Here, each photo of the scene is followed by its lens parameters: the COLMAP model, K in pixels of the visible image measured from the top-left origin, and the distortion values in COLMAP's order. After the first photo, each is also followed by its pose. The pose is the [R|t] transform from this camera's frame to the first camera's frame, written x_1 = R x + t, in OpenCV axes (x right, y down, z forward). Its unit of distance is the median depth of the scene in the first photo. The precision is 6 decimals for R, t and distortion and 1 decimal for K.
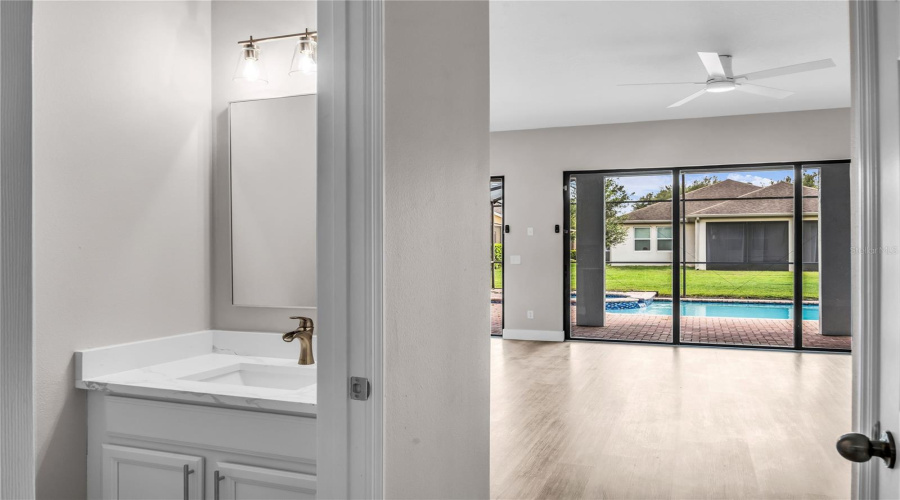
lens RADIAL K [[651.7, 0, 450.0], [0, 651.7, 250.0], [0, 0, 1]] dist [-0.001593, 0.000586]
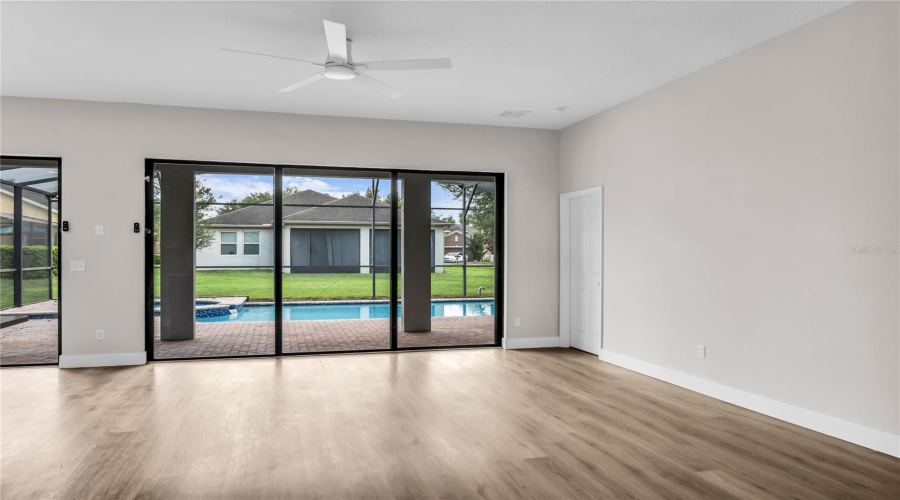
lens RADIAL K [[620.1, 0, 450.0], [0, 620.1, 250.0], [0, 0, 1]] dist [0.000398, 0.001723]
pose [[0.805724, 0.004299, 0.592276, 0.013605], [-0.000138, 0.999975, -0.007070, 0.000665], [-0.592292, 0.005615, 0.805704, 0.097297]]
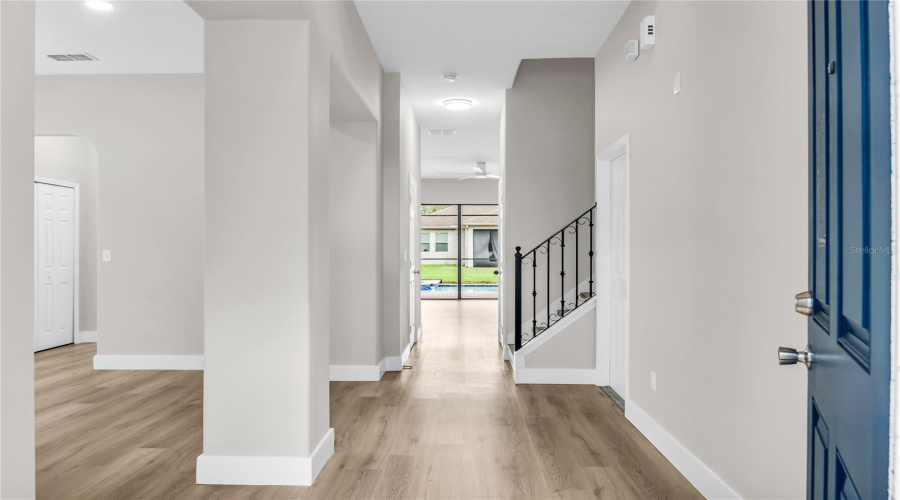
lens RADIAL K [[620.1, 0, 450.0], [0, 620.1, 250.0], [0, 0, 1]] dist [0.000398, 0.001723]
pose [[0.942671, -0.005304, 0.333682, -0.174358], [0.006642, 0.999974, -0.002868, 0.005348], [-0.333659, 0.004920, 0.942681, -0.427243]]
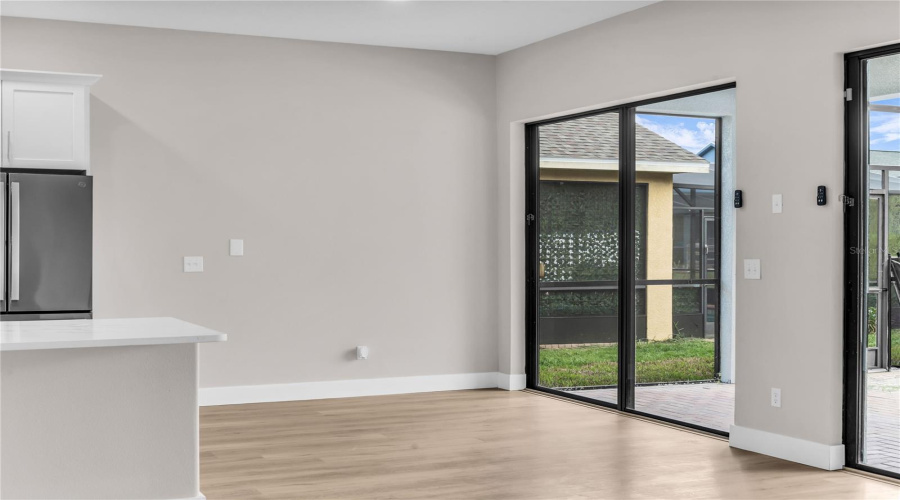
lens RADIAL K [[1103.0, 0, 450.0], [0, 1103.0, 250.0], [0, 0, 1]] dist [-0.004007, 0.007970]
pose [[0.725028, 0.003904, -0.688708, 0.342831], [-0.004369, 0.999990, 0.001070, 0.001537], [0.688705, 0.002233, 0.725038, 0.238196]]
